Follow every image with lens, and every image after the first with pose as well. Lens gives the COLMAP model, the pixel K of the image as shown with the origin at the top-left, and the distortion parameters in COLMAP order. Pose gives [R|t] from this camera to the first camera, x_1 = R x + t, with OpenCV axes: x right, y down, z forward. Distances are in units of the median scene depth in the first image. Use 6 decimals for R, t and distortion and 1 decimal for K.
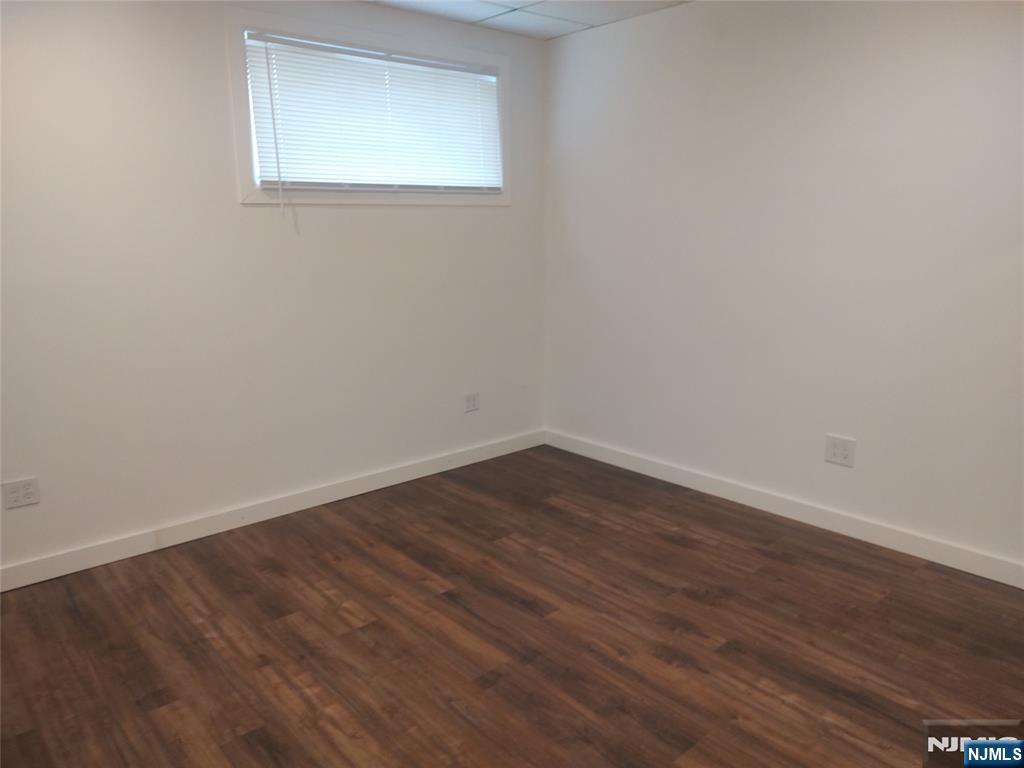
lens RADIAL K [[743.4, 0, 512.0], [0, 743.4, 384.0], [0, 0, 1]] dist [0.066753, -0.118517]
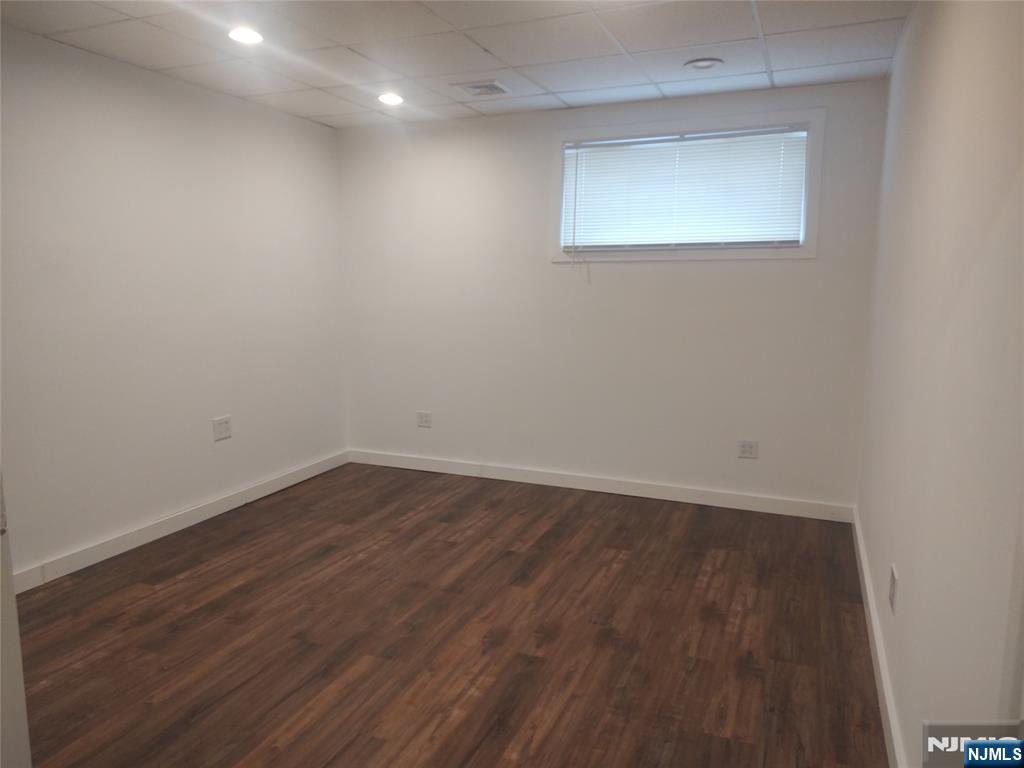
lens RADIAL K [[719.7, 0, 510.6], [0, 719.7, 386.0], [0, 0, 1]] dist [0.027384, -0.003198]
pose [[0.436180, 0.143774, -0.888300, 0.971719], [-0.195738, 0.978676, 0.062289, -0.084391], [0.878313, 0.146704, 0.455021, 0.361920]]
